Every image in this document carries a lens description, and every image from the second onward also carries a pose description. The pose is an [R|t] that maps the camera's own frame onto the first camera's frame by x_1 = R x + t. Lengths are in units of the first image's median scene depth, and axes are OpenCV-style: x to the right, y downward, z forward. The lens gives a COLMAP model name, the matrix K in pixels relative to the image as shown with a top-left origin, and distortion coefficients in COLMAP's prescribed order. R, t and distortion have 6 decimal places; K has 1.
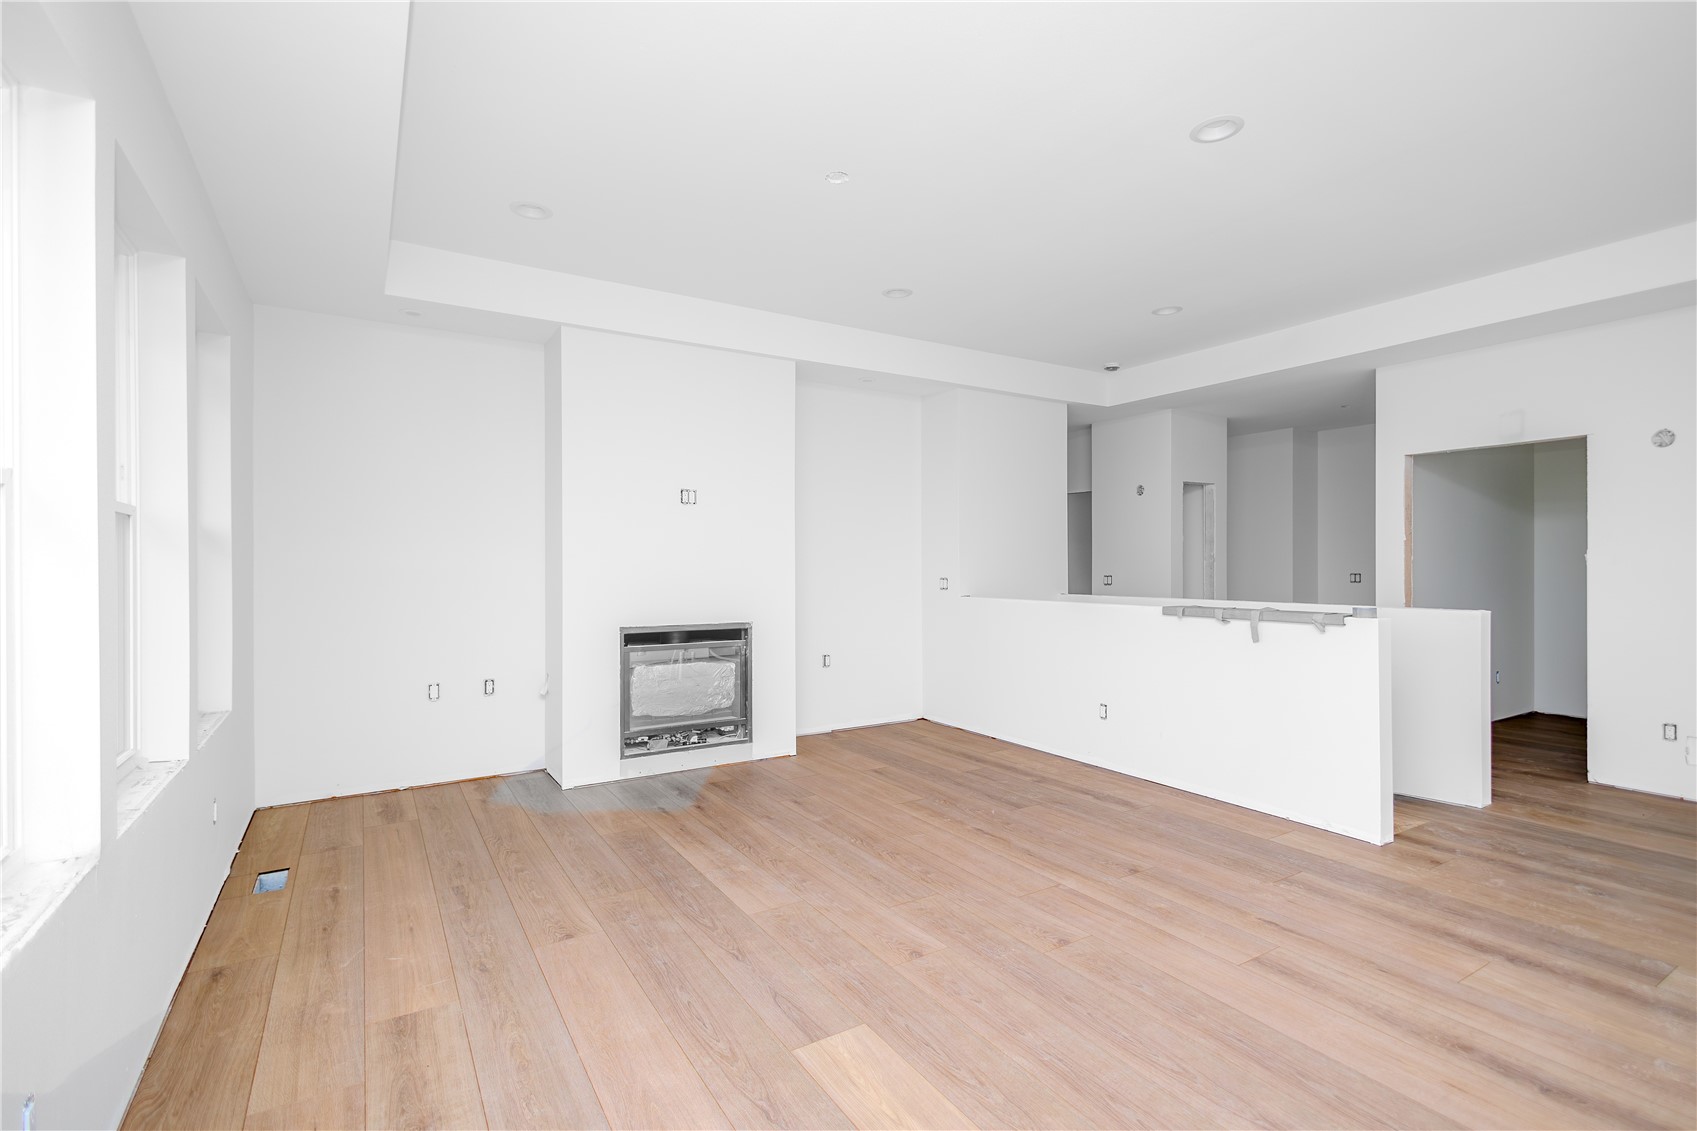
lens RADIAL K [[781.4, 0, 845.8], [0, 781.4, 565.2], [0, 0, 1]] dist [-0.000518, -0.002908]
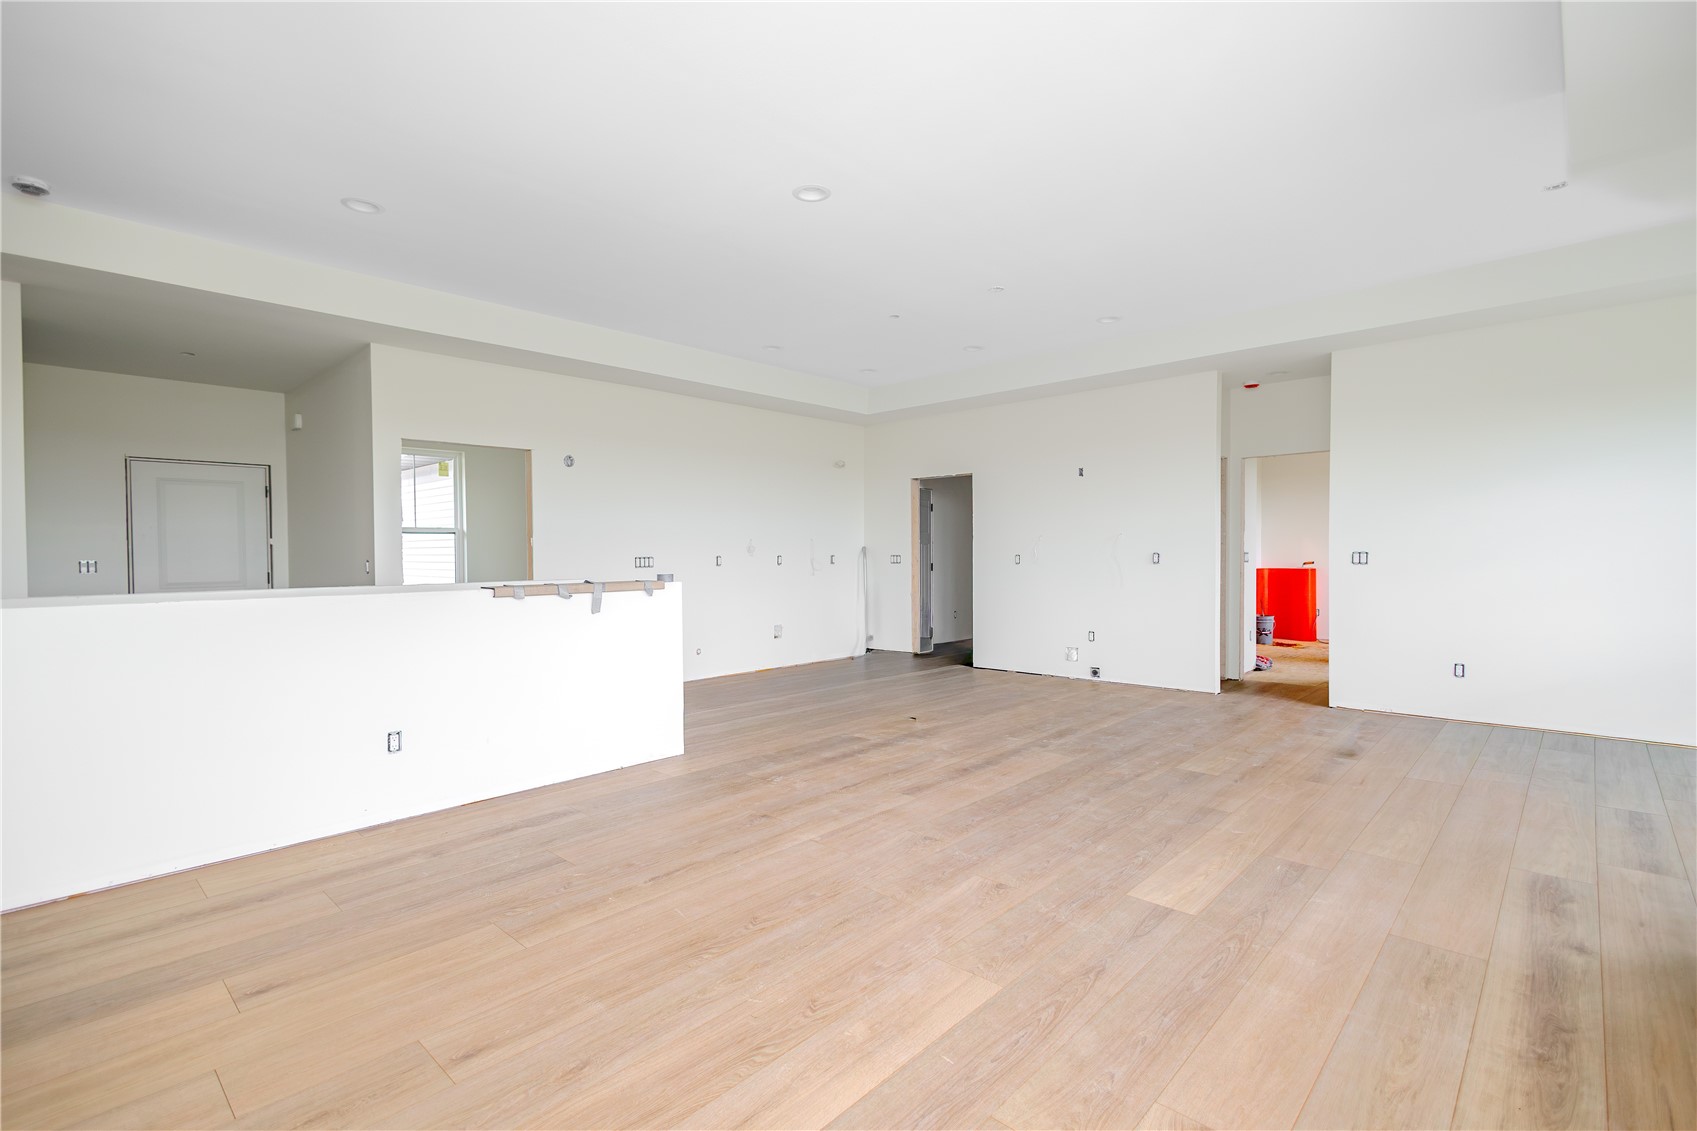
lens RADIAL K [[781.4, 0, 844.2], [0, 781.4, 558.2], [0, 0, 1]] dist [-0.000518, -0.002908]
pose [[-0.257404, -0.004614, 0.966293, -0.634396], [0.014556, 0.999857, 0.008652, 0.023261], [-0.966194, 0.016292, -0.257300, 1.050093]]
